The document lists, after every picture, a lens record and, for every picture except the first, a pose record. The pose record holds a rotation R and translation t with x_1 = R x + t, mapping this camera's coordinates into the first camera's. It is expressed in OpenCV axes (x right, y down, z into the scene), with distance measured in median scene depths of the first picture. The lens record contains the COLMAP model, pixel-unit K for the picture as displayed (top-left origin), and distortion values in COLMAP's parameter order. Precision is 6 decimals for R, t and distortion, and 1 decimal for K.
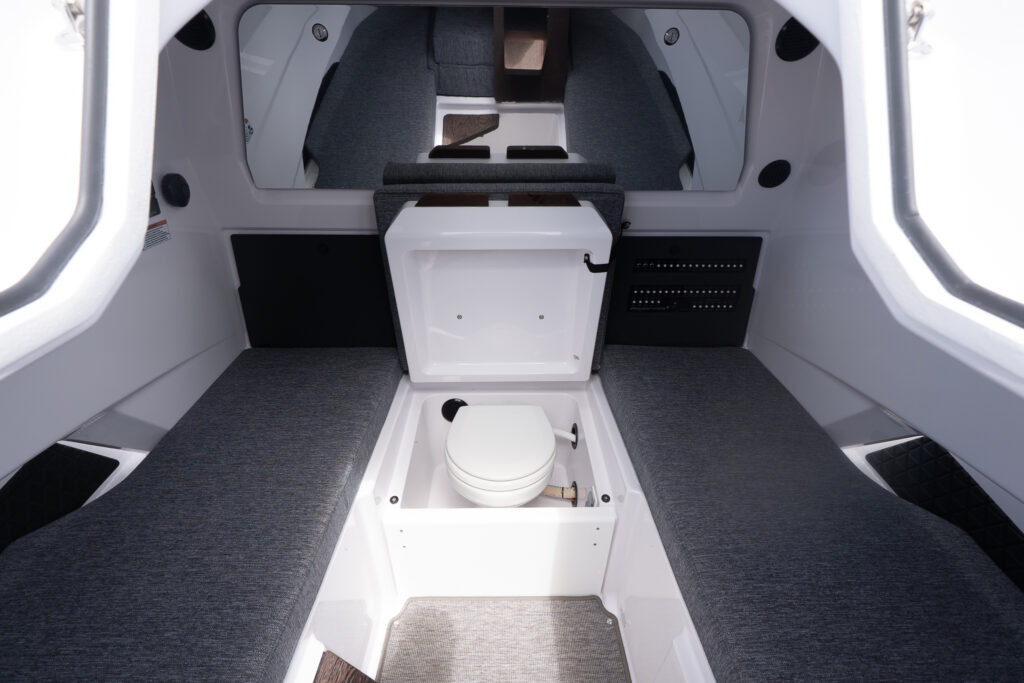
lens RADIAL K [[426.0, 0, 510.0], [0, 426.0, 334.0], [0, 0, 1]] dist [-0.016285, 0.001678]
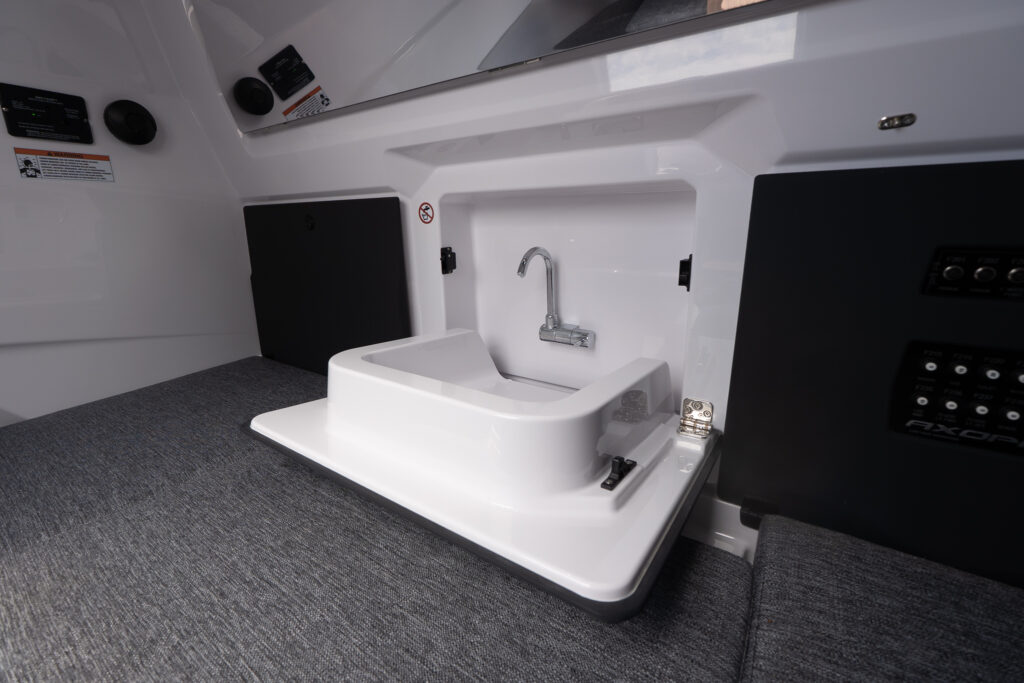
lens RADIAL K [[426.0, 0, 516.1], [0, 426.0, 338.0], [0, 0, 1]] dist [-0.016285, 0.001678]
pose [[0.815172, 0.131328, -0.564134, 0.364396], [-0.230062, 0.967246, -0.107268, -0.037155], [0.531569, 0.217228, 0.818686, 0.999888]]
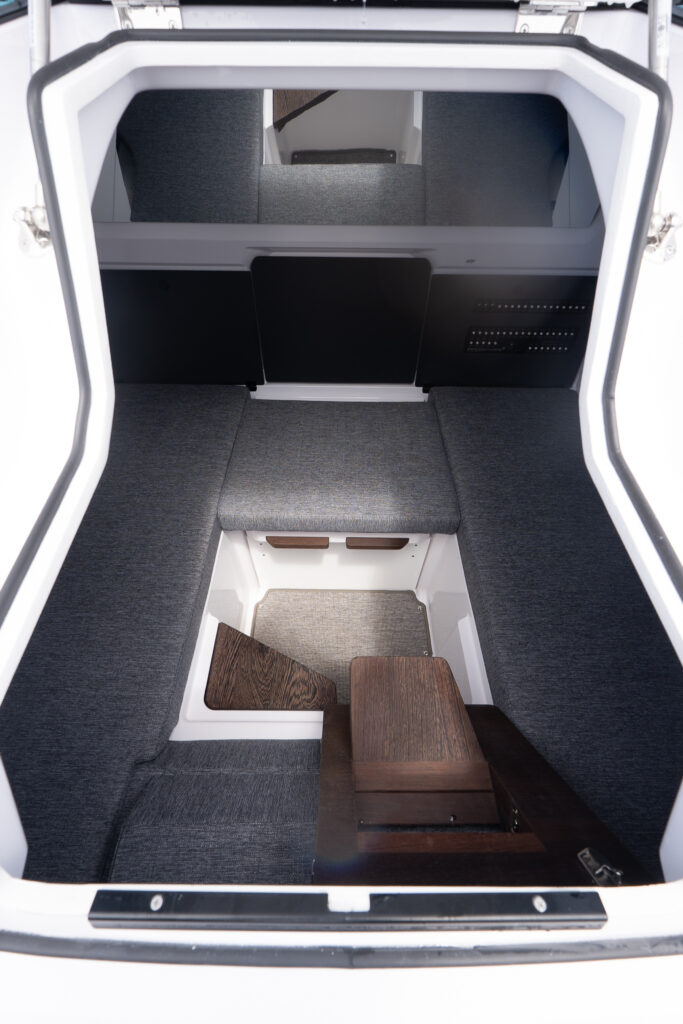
lens RADIAL K [[442.7, 0, 339.9], [0, 442.7, 509.0], [0, 0, 1]] dist [-0.015503, -0.000886]
pose [[0.999743, 0.017867, -0.013977, -0.002953], [-0.011288, 0.926272, 0.376688, -0.167140], [0.019677, -0.376433, 0.926235, -0.225756]]
